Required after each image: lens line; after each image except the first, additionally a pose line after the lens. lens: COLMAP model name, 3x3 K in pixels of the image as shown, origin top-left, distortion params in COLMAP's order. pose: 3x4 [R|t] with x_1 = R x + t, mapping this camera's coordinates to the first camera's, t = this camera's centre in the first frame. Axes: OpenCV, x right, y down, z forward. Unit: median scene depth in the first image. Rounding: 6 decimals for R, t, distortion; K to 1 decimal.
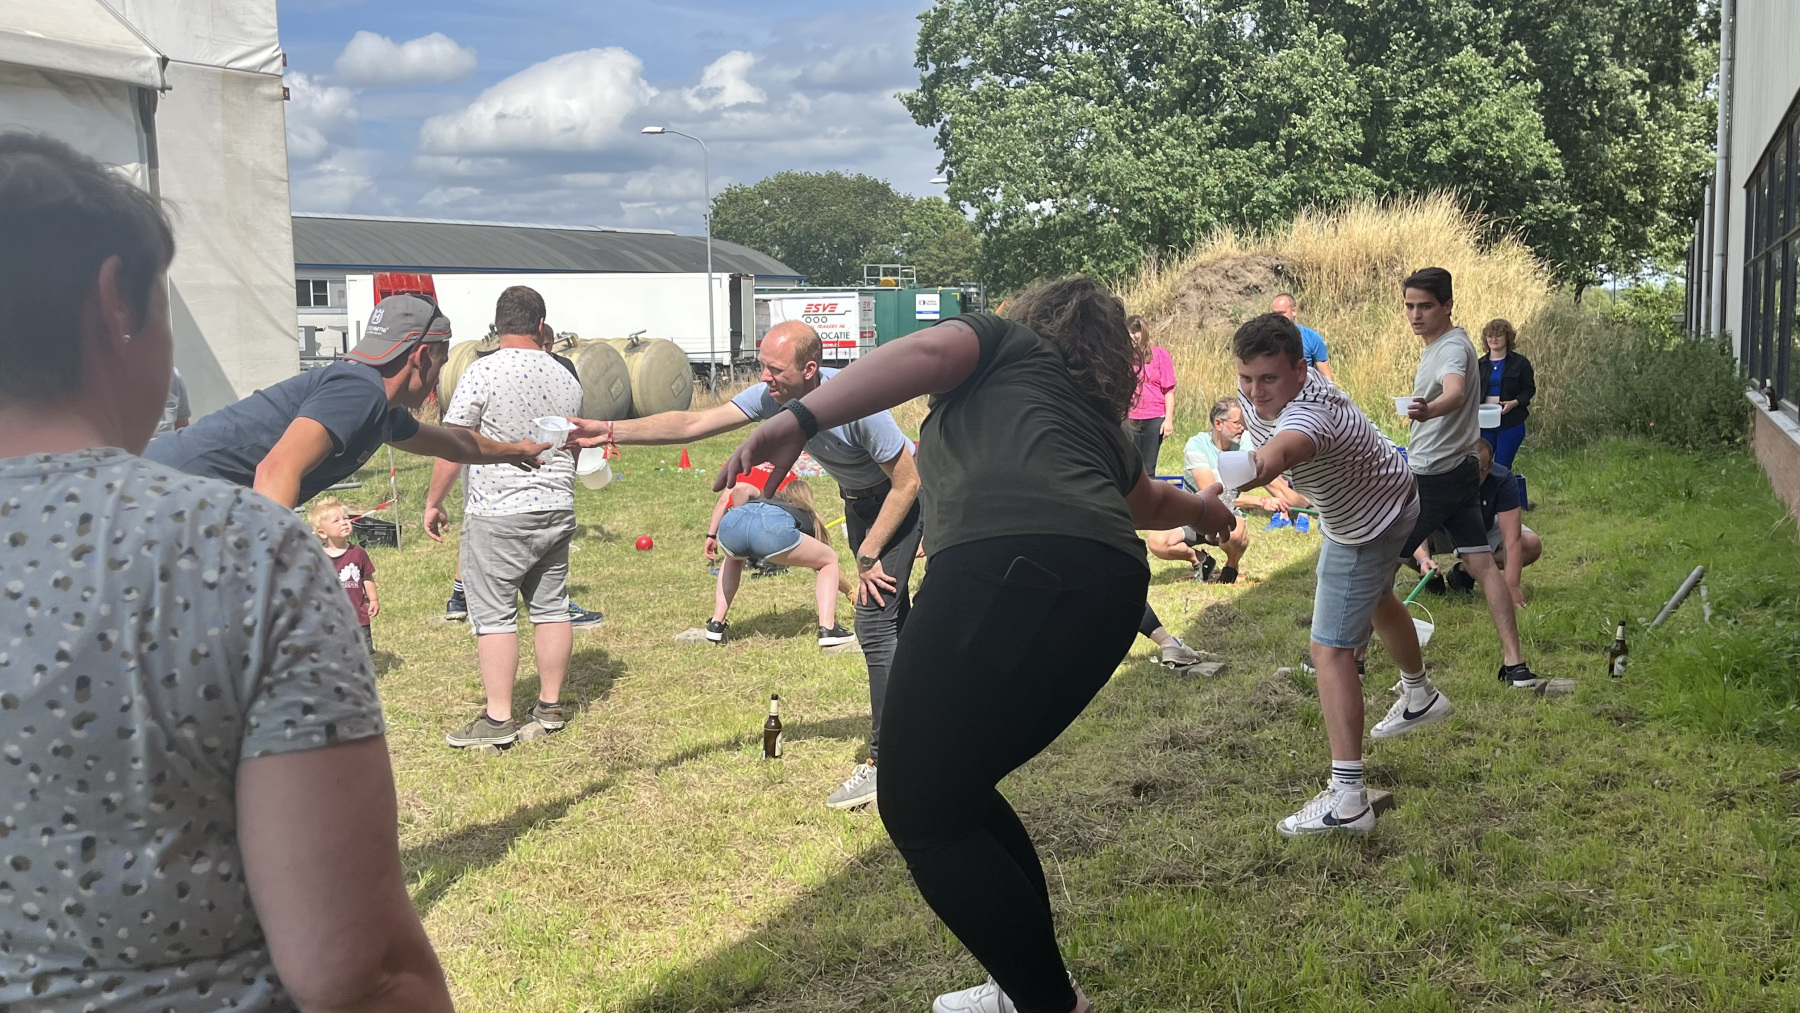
lens RADIAL K [[1640.2, 0, 899.5], [0, 1640.2, 508.4], [0, 0, 1]] dist [0.023502, -0.002818]
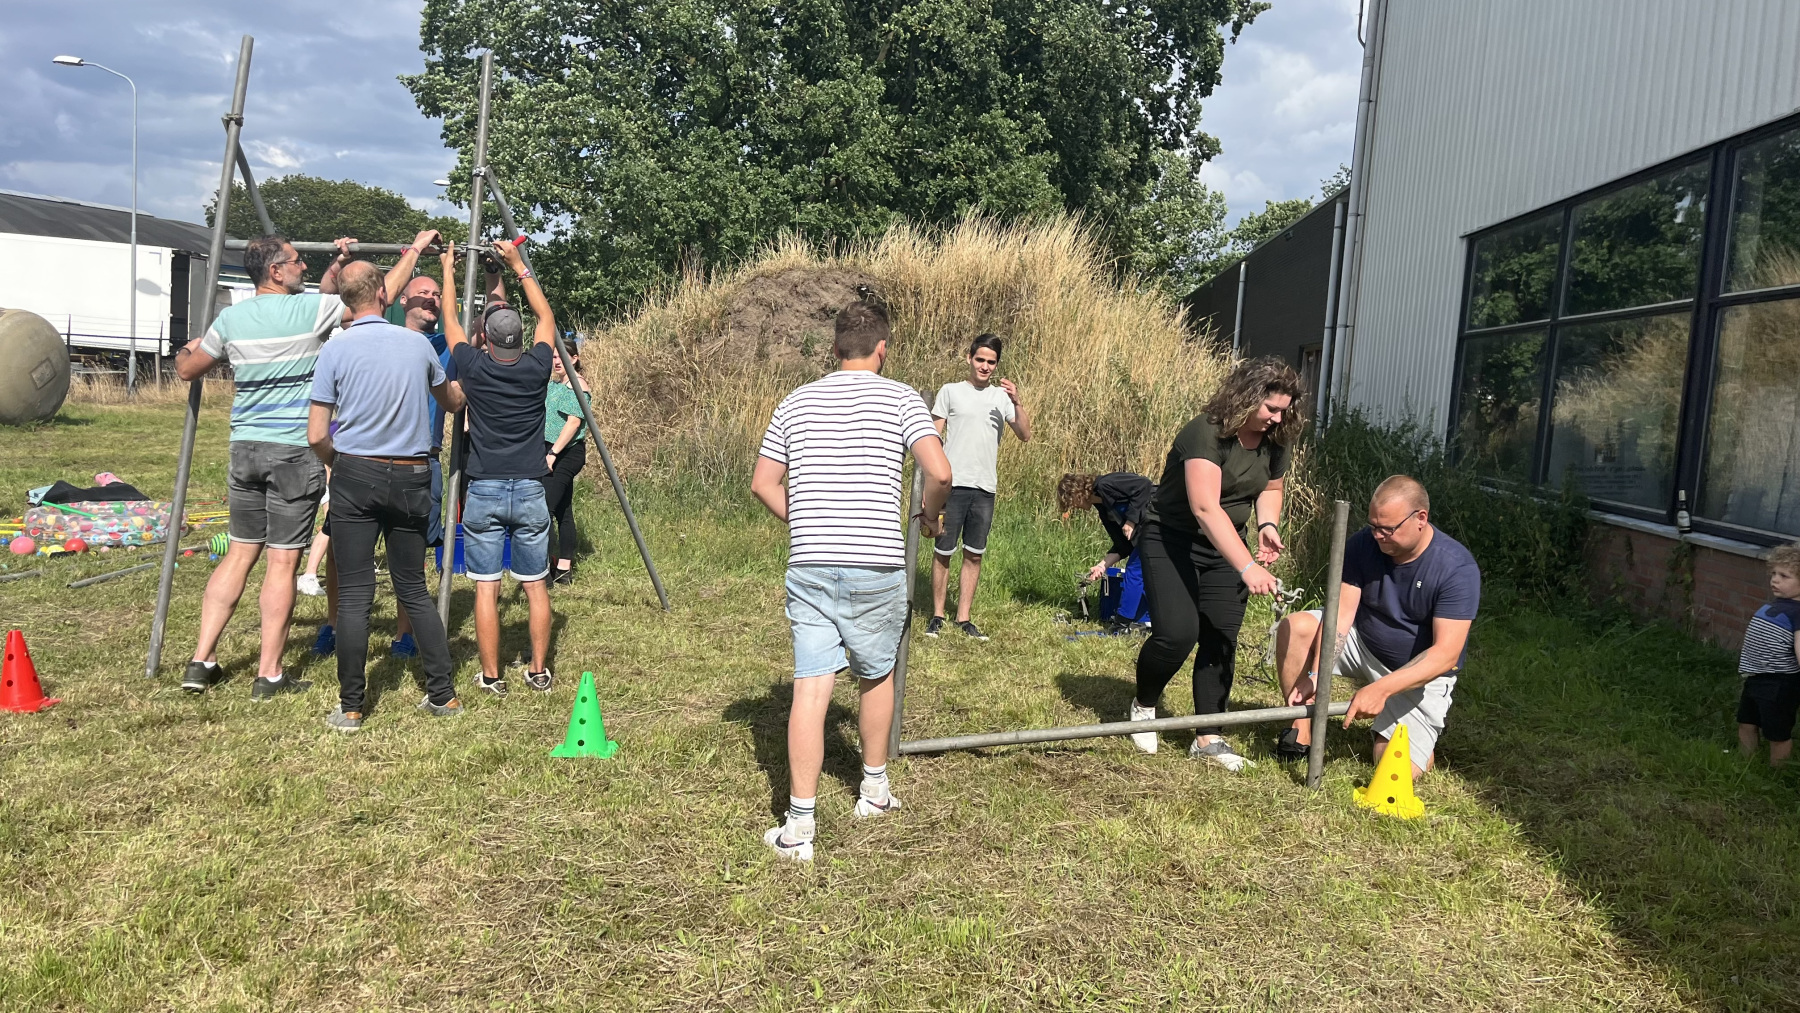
lens RADIAL K [[1326.6, 0, 905.2], [0, 1326.6, 496.4], [0, 0, 1]] dist [0.001376, 0.002139]
pose [[0.937054, 0.053842, 0.345009, 0.025332], [-0.050049, 0.998549, -0.019898, -0.023770], [-0.345580, 0.001378, 0.938388, 0.258867]]
